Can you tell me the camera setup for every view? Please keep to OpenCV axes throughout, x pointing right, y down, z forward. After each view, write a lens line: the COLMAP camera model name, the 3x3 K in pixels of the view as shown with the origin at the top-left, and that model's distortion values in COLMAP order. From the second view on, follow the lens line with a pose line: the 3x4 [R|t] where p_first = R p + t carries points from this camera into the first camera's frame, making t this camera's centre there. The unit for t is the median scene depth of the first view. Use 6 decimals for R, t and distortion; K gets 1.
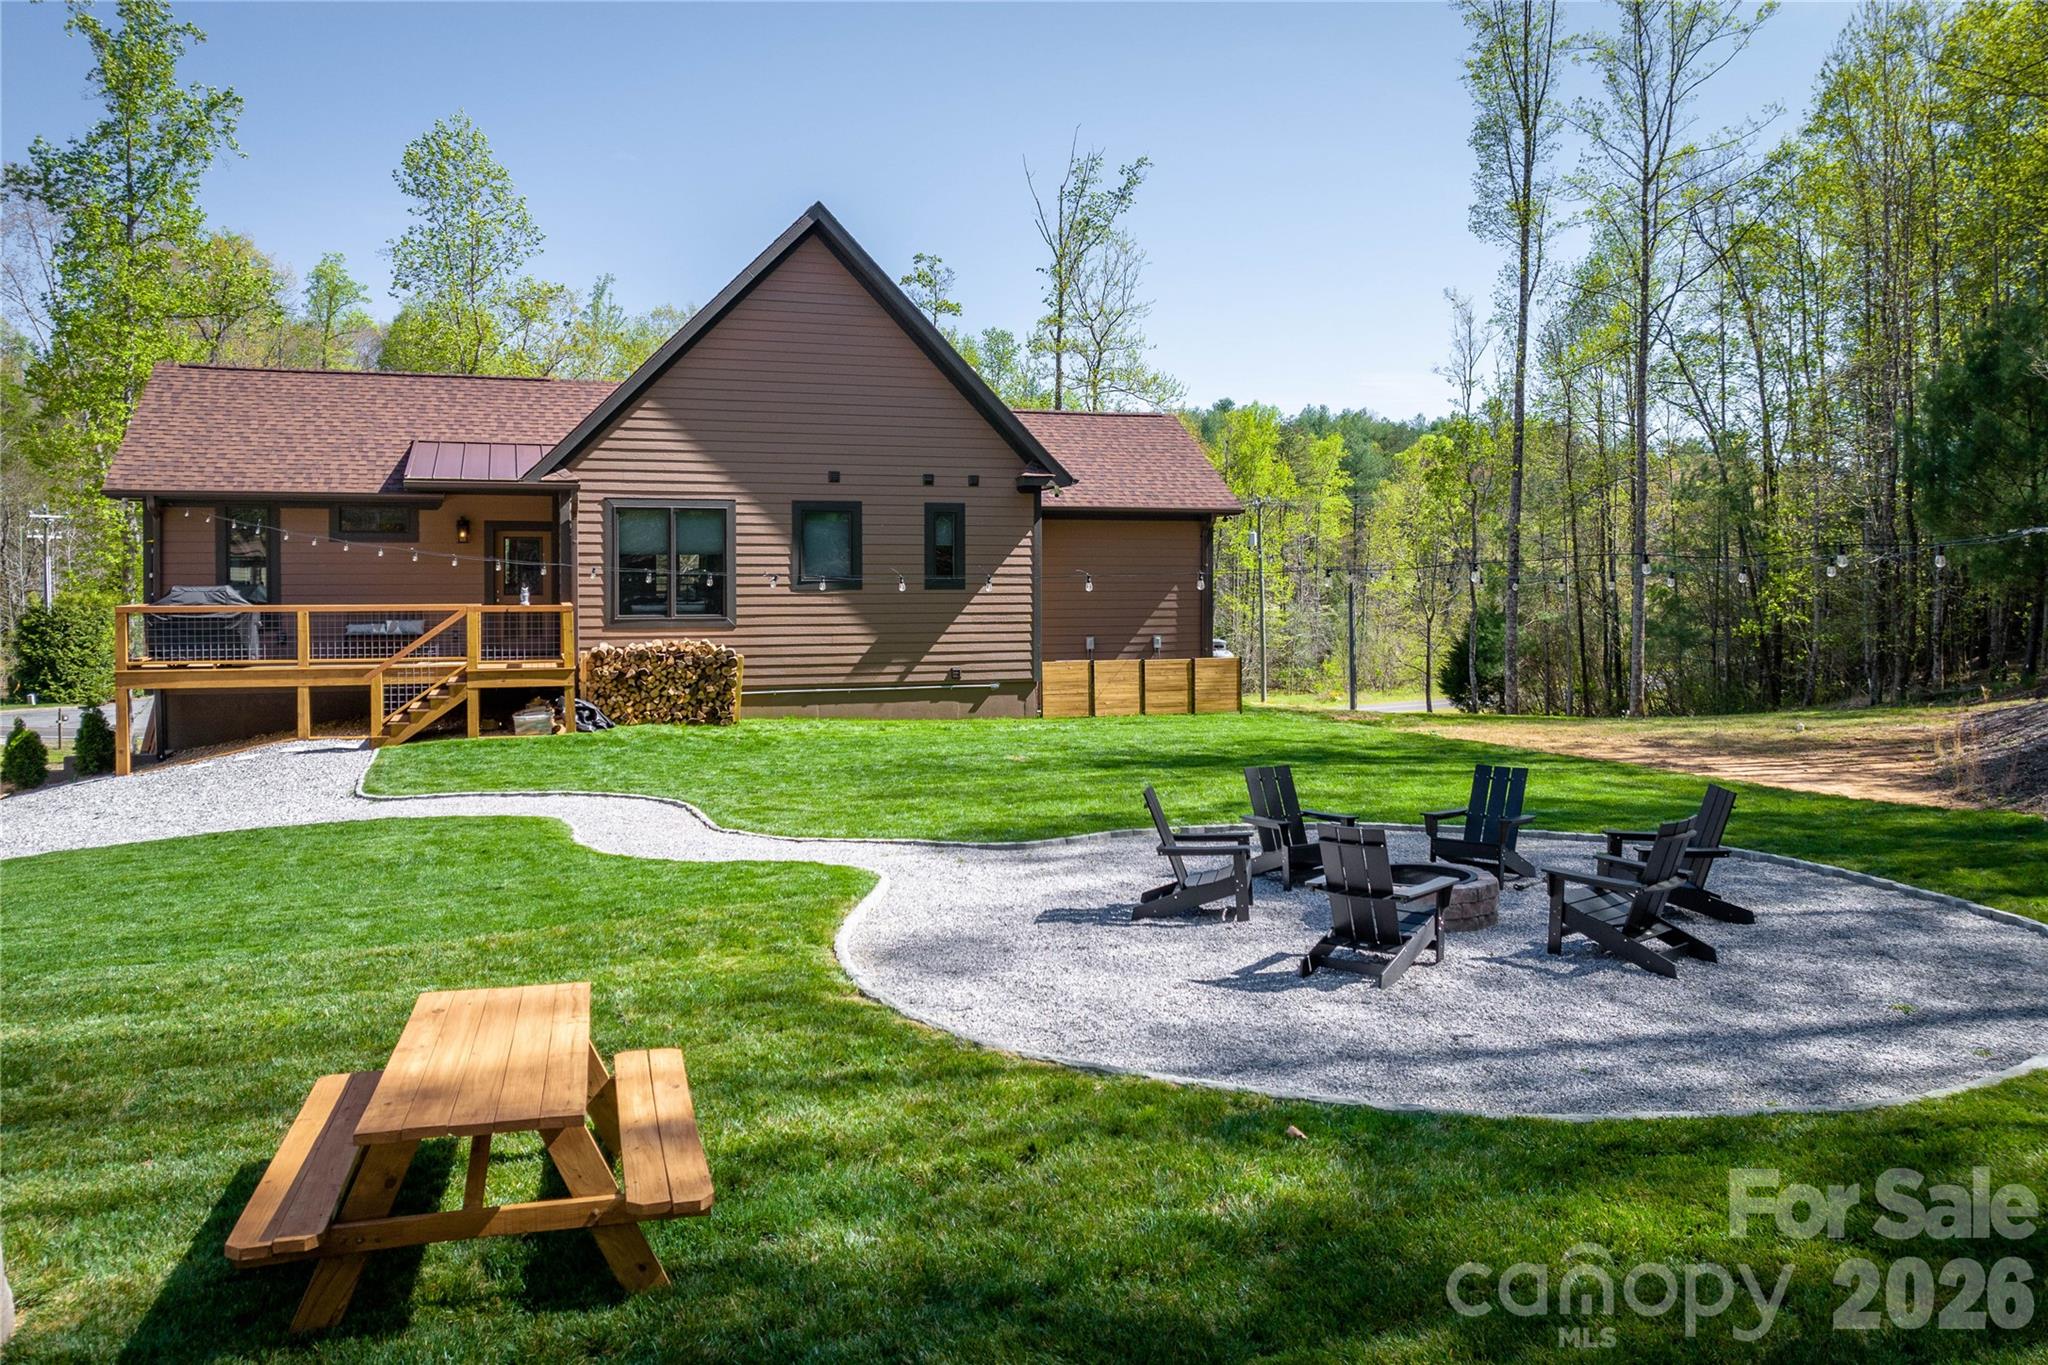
lens RADIAL K [[1446.5, 0, 1028.7], [0, 1446.5, 622.6], [0, 0, 1]] dist [-0.025829, -0.000446]
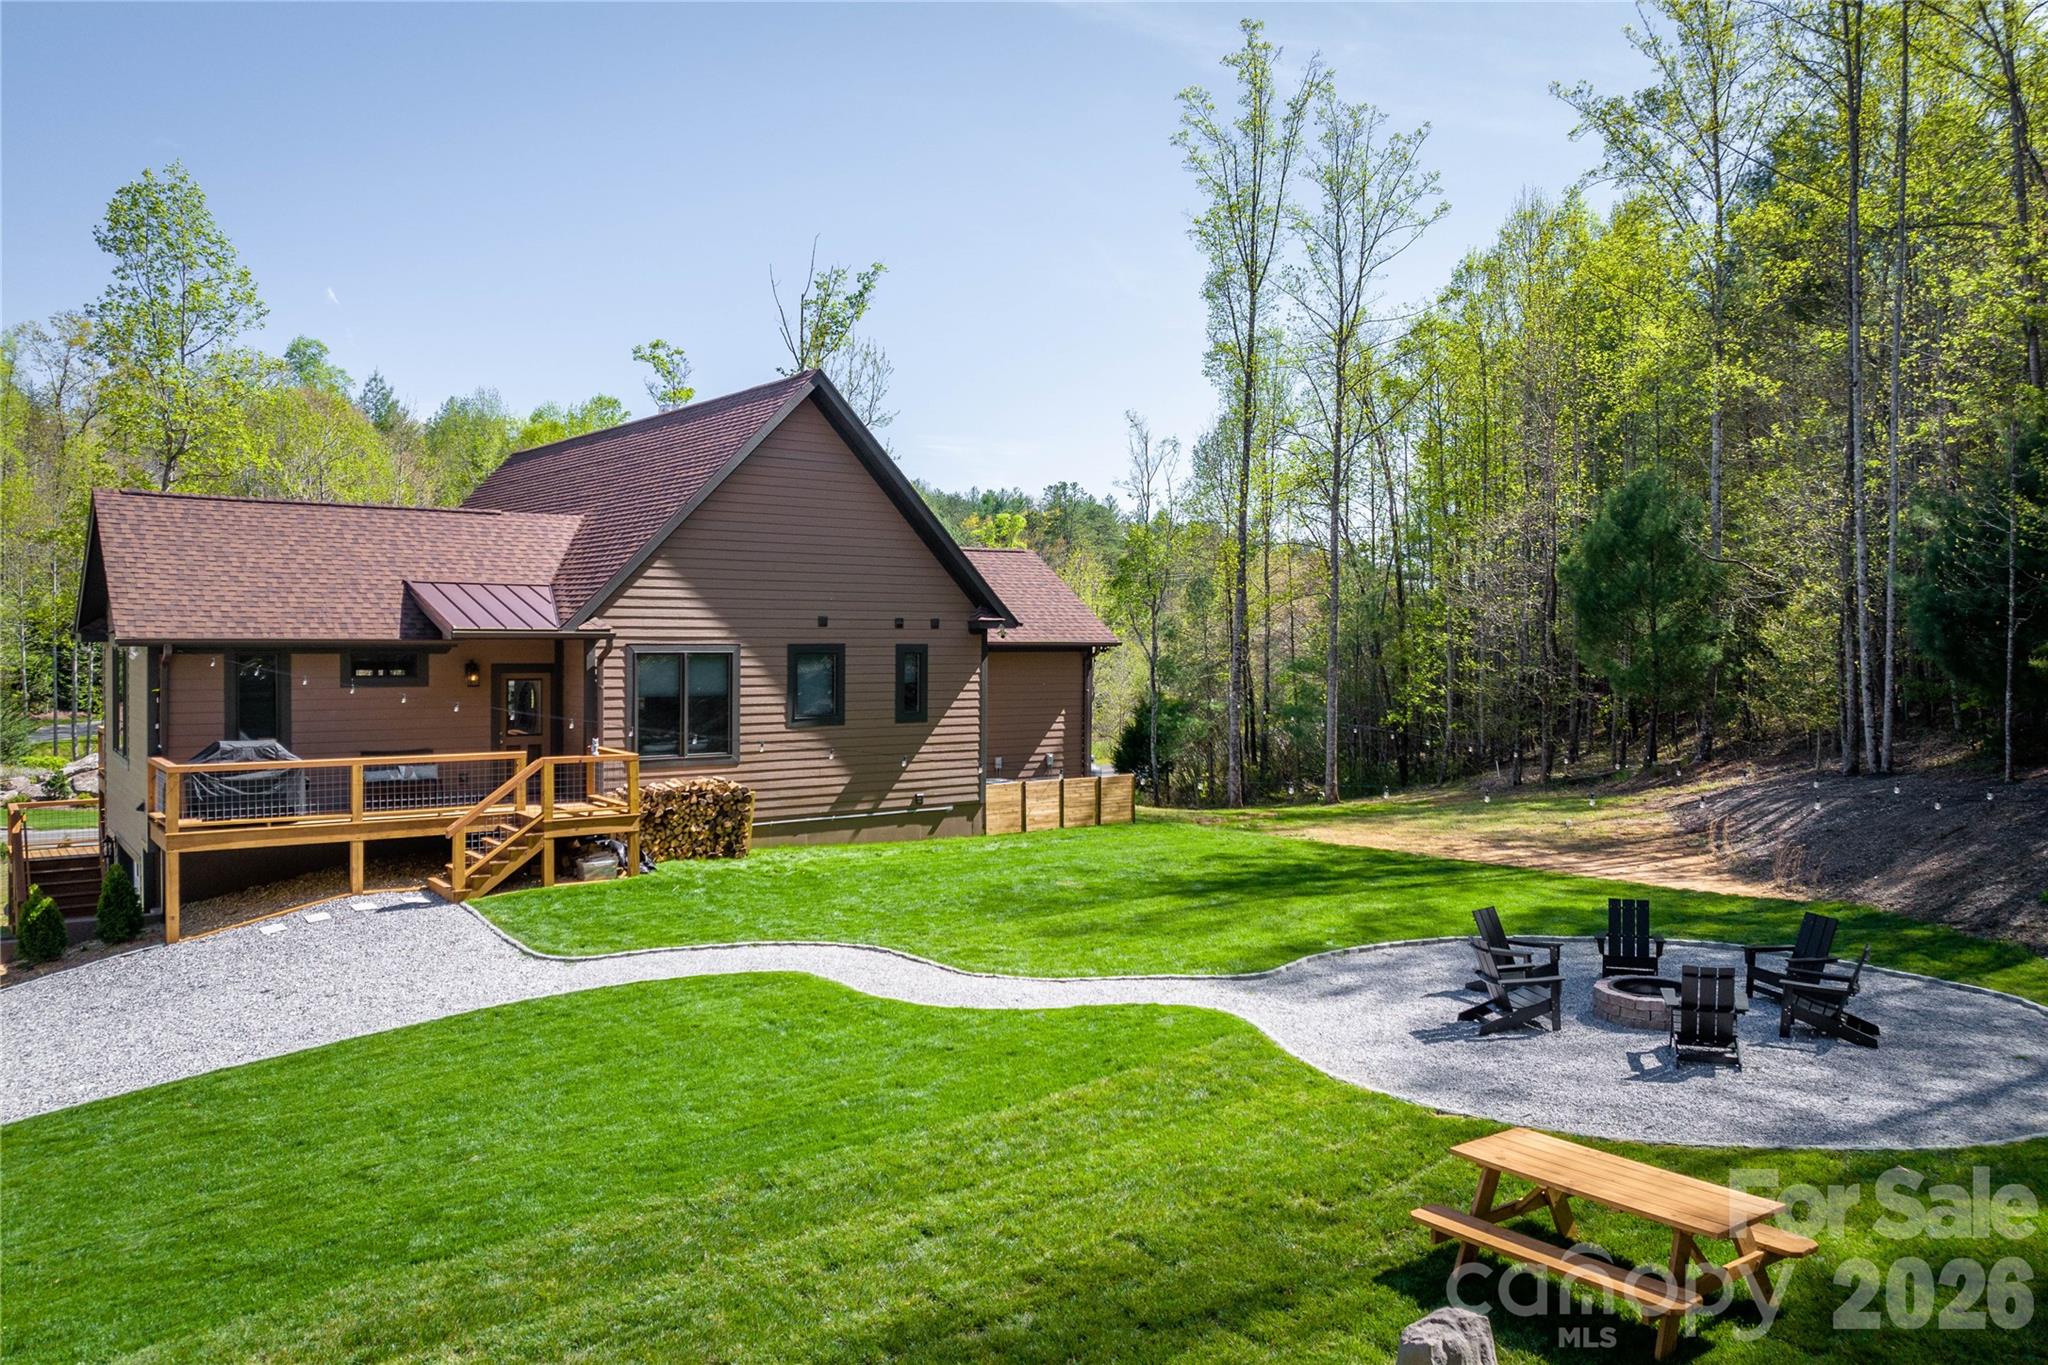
lens RADIAL K [[1450.9, 0, 1024.0], [0, 1450.9, 682.5], [0, 0, 1]] dist [-0.023910, -0.004891]
pose [[0.950041, -0.001818, 0.312120, -0.336136], [0.000991, 0.999996, 0.002808, -0.059349], [-0.312124, -0.002358, 0.950039, -0.076580]]
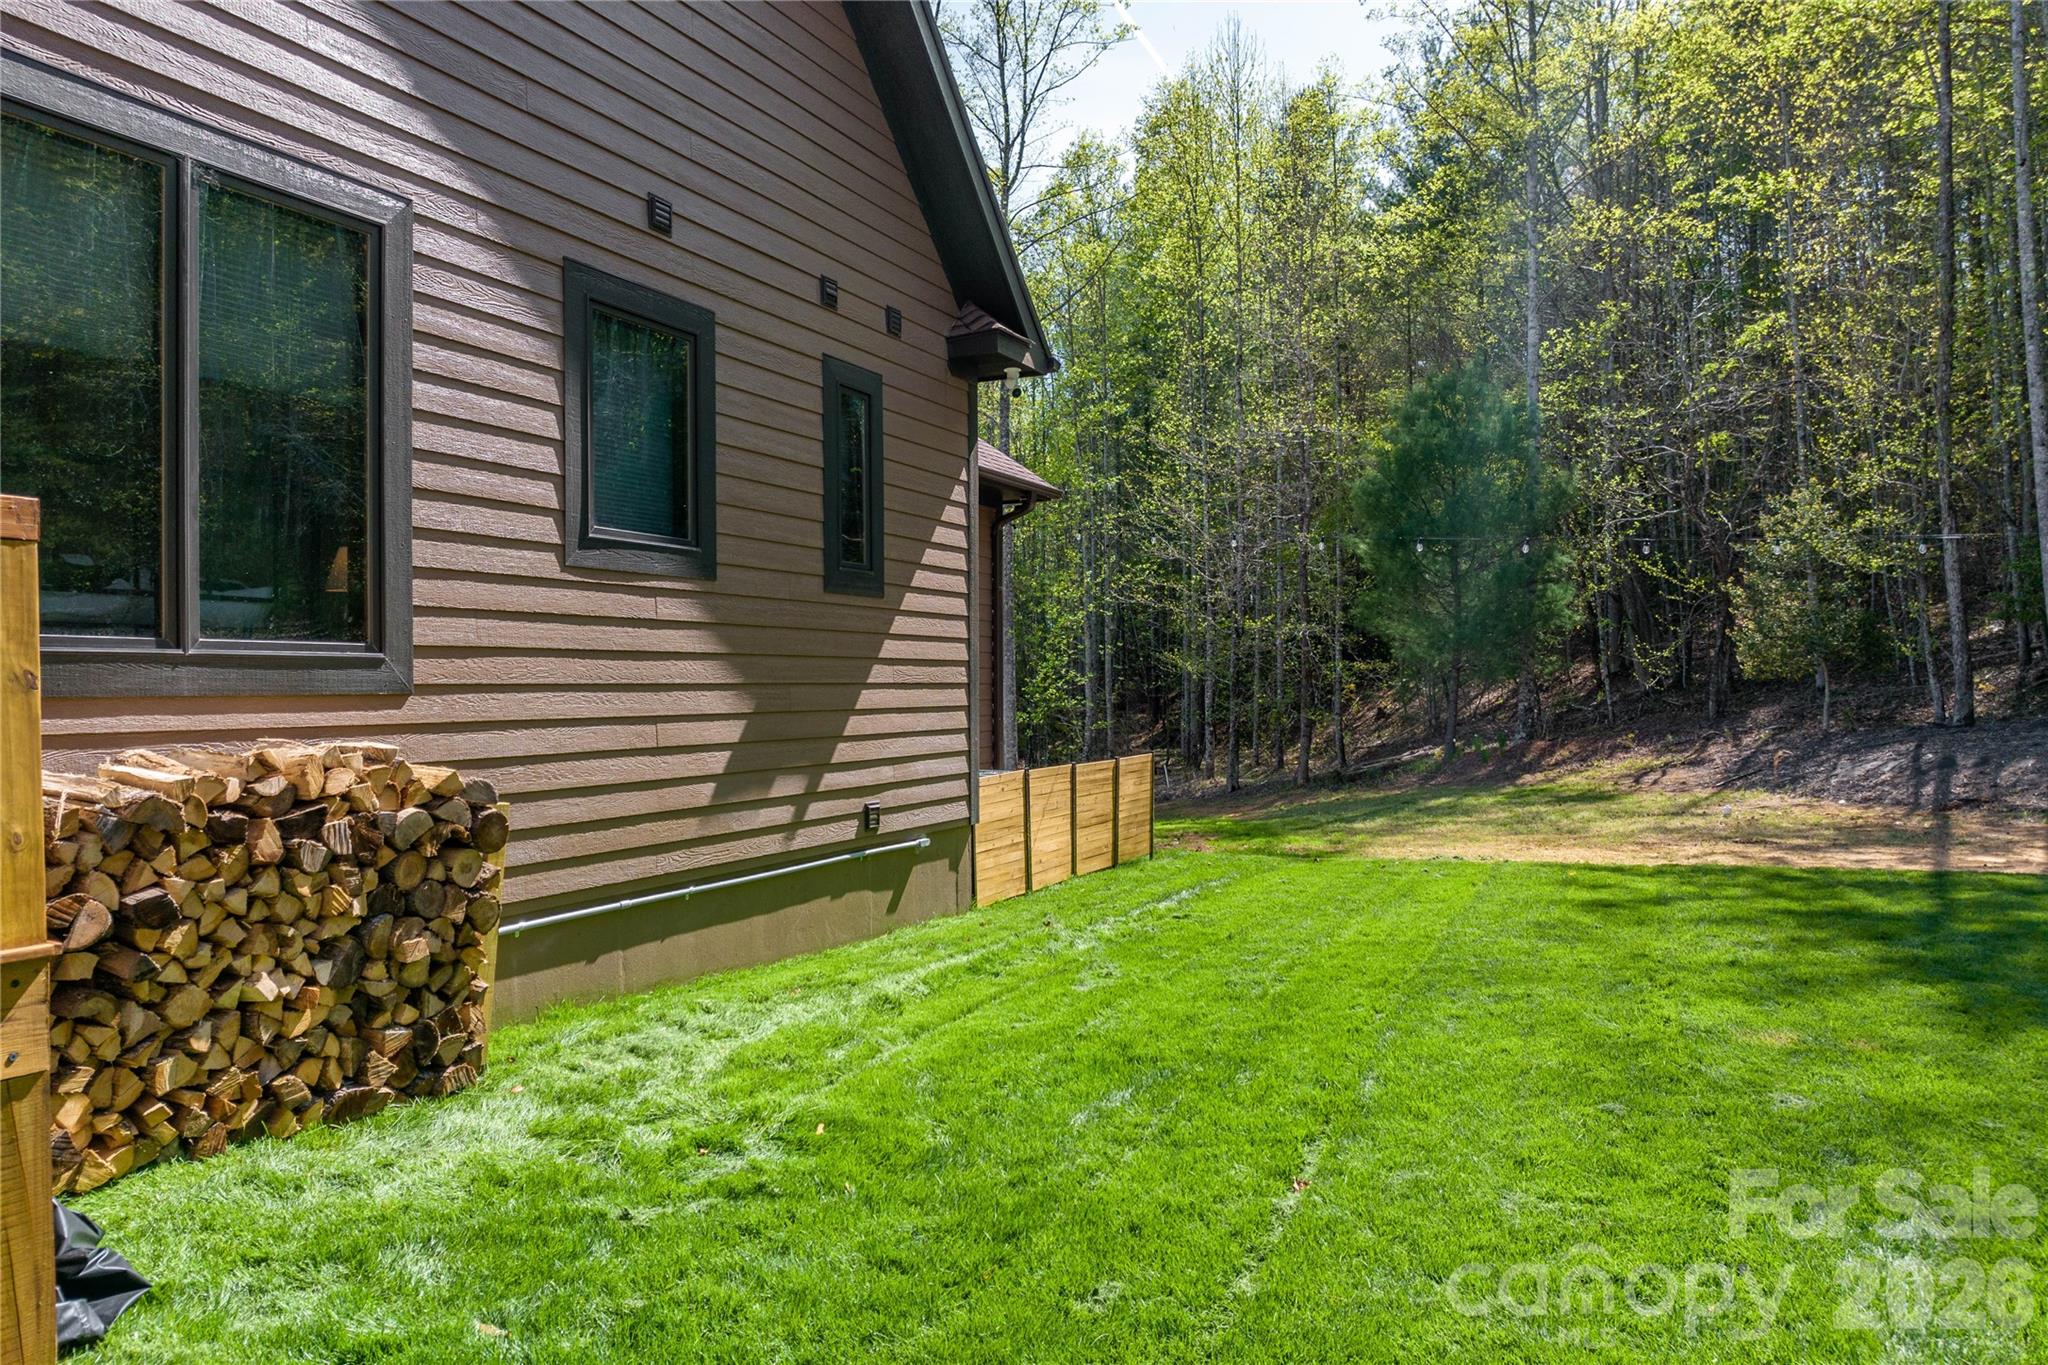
lens RADIAL K [[1450.9, 0, 1024.0], [0, 1450.9, 682.5], [0, 0, 1]] dist [-0.023910, -0.004891]
pose [[0.700183, -0.004449, 0.713950, -0.310025], [0.032896, 0.999120, -0.026037, 0.011500], [-0.713205, 0.041717, 0.699713, 0.741462]]
